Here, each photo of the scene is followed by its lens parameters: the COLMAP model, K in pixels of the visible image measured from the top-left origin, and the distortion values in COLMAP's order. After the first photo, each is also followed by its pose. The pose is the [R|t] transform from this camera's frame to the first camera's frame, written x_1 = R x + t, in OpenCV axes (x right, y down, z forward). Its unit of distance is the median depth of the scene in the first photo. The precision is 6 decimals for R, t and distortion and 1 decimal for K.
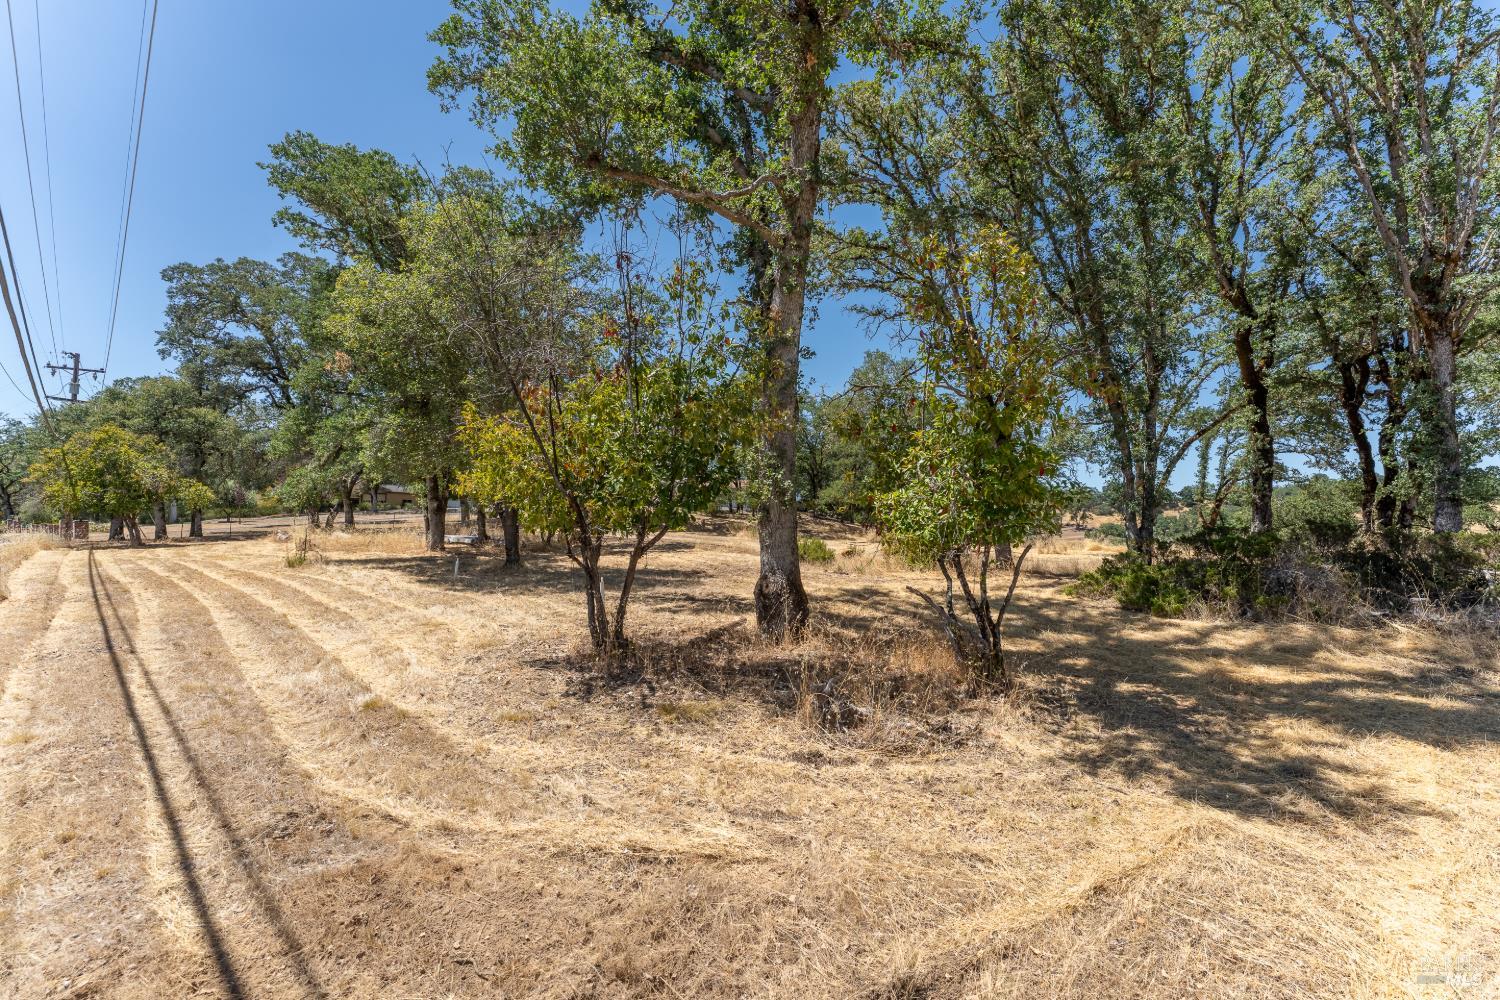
lens RADIAL K [[595.5, 0, 752.3], [0, 595.5, 503.0], [0, 0, 1]] dist [-0.002911, -0.000459]
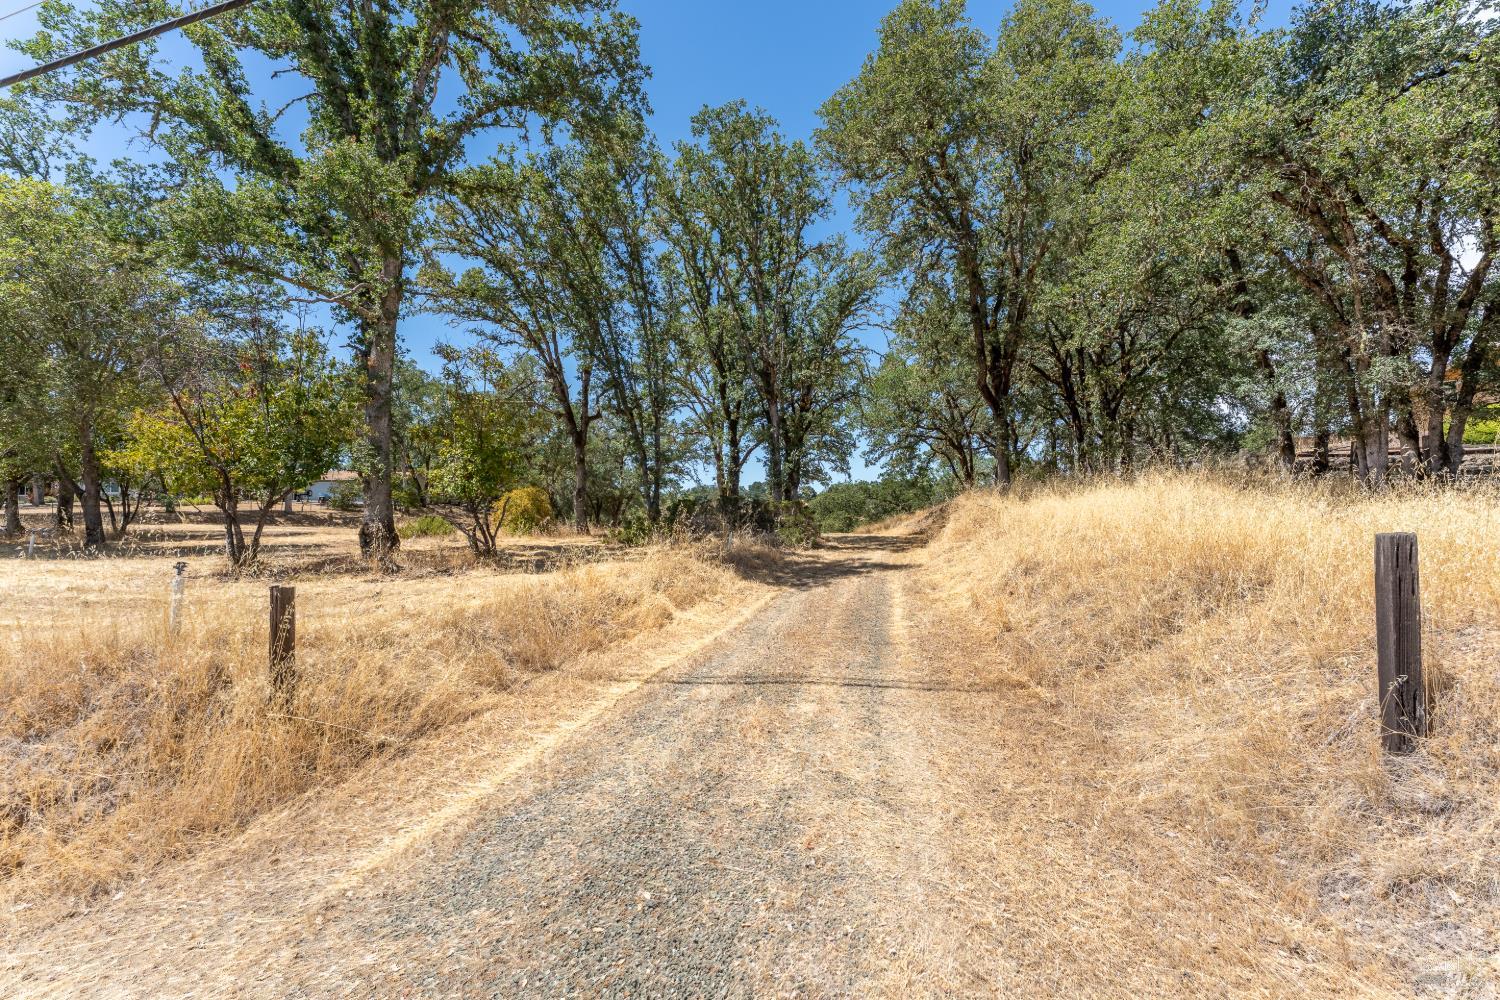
lens RADIAL K [[595.5, 0, 752.3], [0, 595.5, 503.0], [0, 0, 1]] dist [-0.002911, -0.000459]
pose [[0.861975, -0.003697, 0.506938, 0.068549], [0.001238, 0.999986, 0.005188, 0.039988], [-0.506950, -0.003844, 0.861967, -0.595126]]
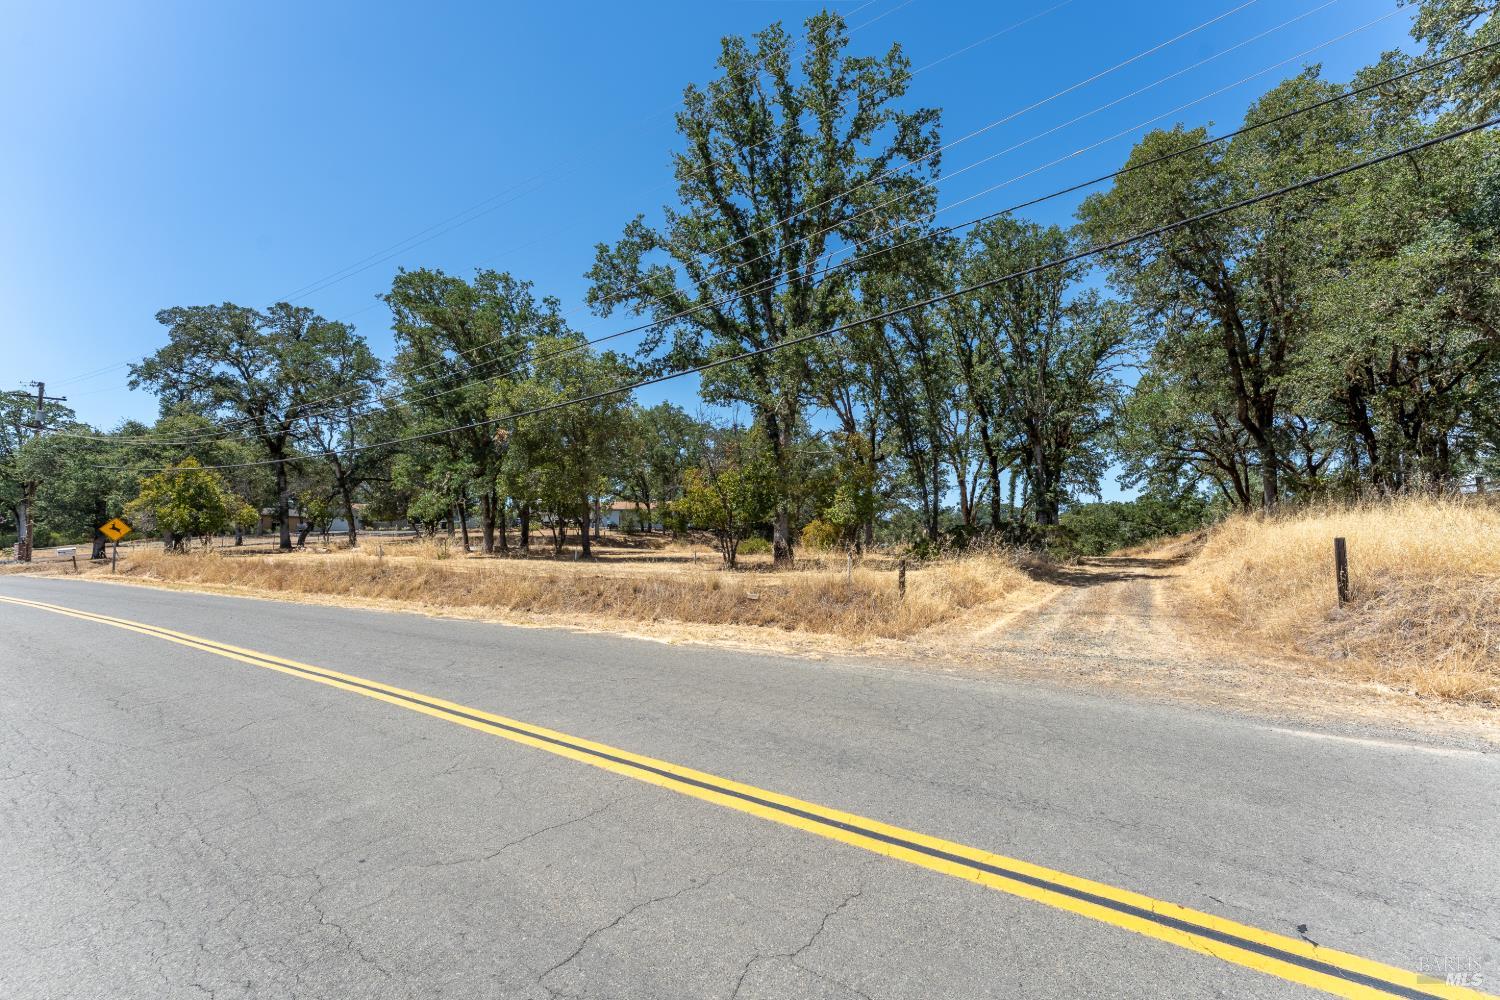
lens RADIAL K [[636.9, 0, 755.8], [0, 636.9, 502.6], [0, 0, 1]] dist [0.001664, 0.000201]
pose [[0.978805, -0.001528, 0.204787, -0.419632], [0.008781, 0.999366, -0.034513, 0.032436], [-0.204604, 0.035580, 0.978198, -1.106897]]
